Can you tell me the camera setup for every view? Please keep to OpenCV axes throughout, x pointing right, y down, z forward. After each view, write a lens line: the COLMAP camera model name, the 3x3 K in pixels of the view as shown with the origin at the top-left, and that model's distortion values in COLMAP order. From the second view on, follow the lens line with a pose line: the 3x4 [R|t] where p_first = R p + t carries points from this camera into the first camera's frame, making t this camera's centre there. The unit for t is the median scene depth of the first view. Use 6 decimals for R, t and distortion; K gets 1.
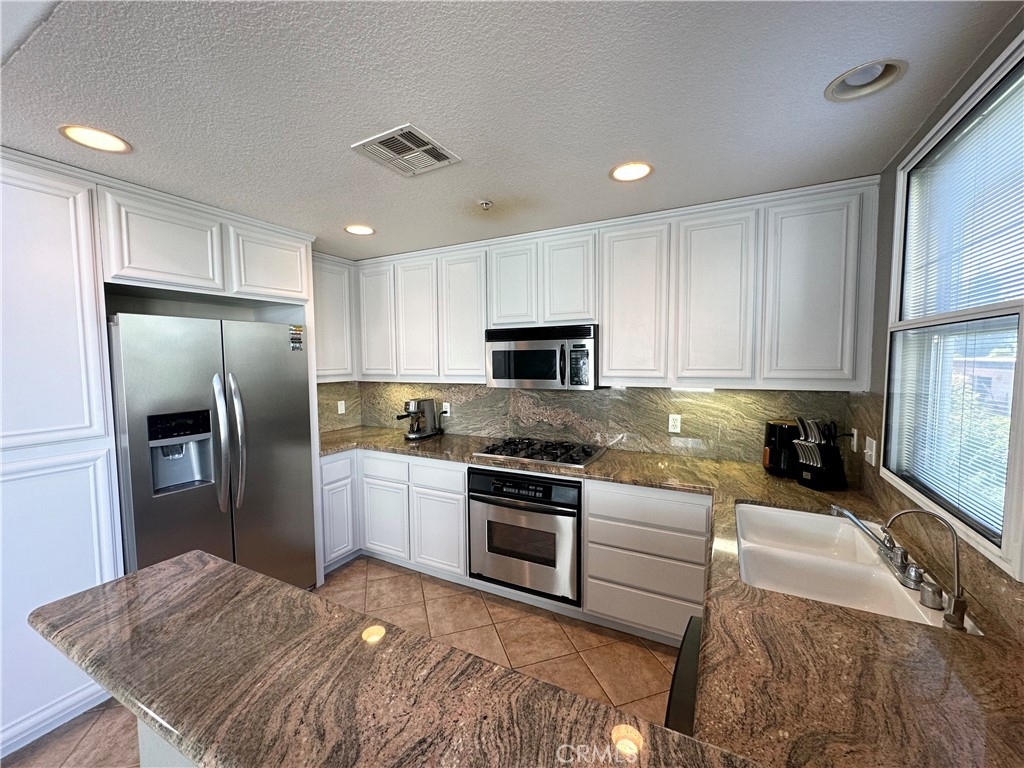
lens RADIAL K [[409.4, 0, 512.0], [0, 409.4, 384.0], [0, 0, 1]] dist [-0.000875, -0.000106]
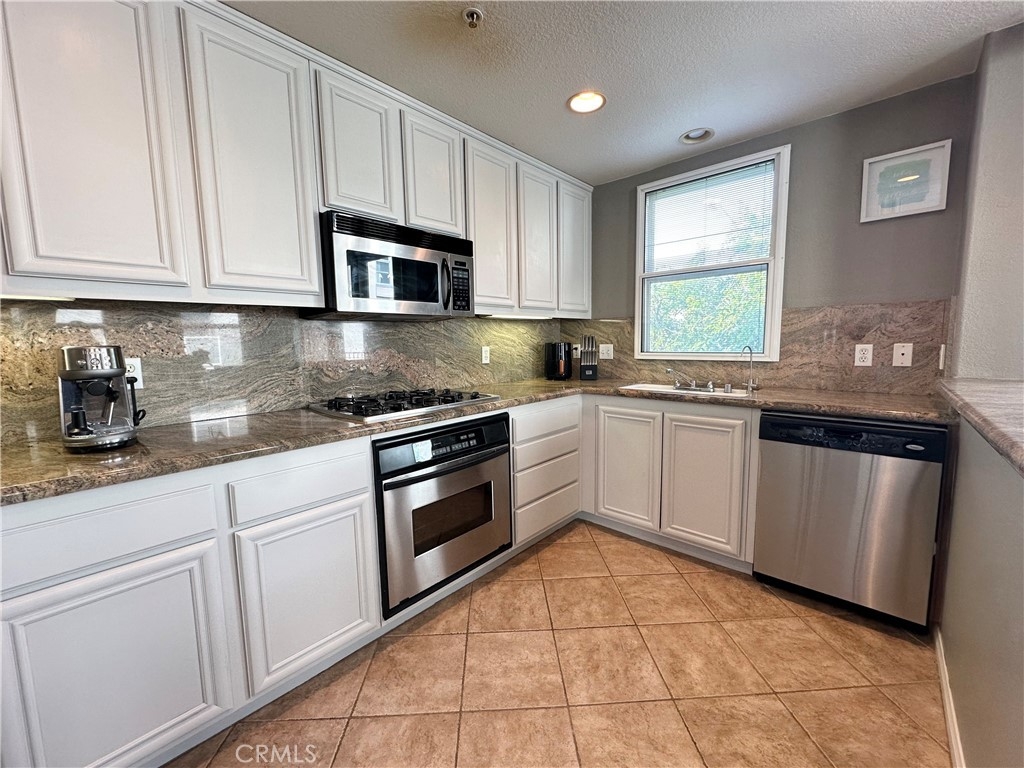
lens RADIAL K [[409.4, 0, 512.0], [0, 409.4, 384.0], [0, 0, 1]] dist [-0.000875, -0.000106]
pose [[0.255173, -0.097754, 0.961941, -0.641277], [0.076462, 0.993801, 0.080709, 0.093700], [-0.963867, 0.052957, 0.261065, 0.679083]]
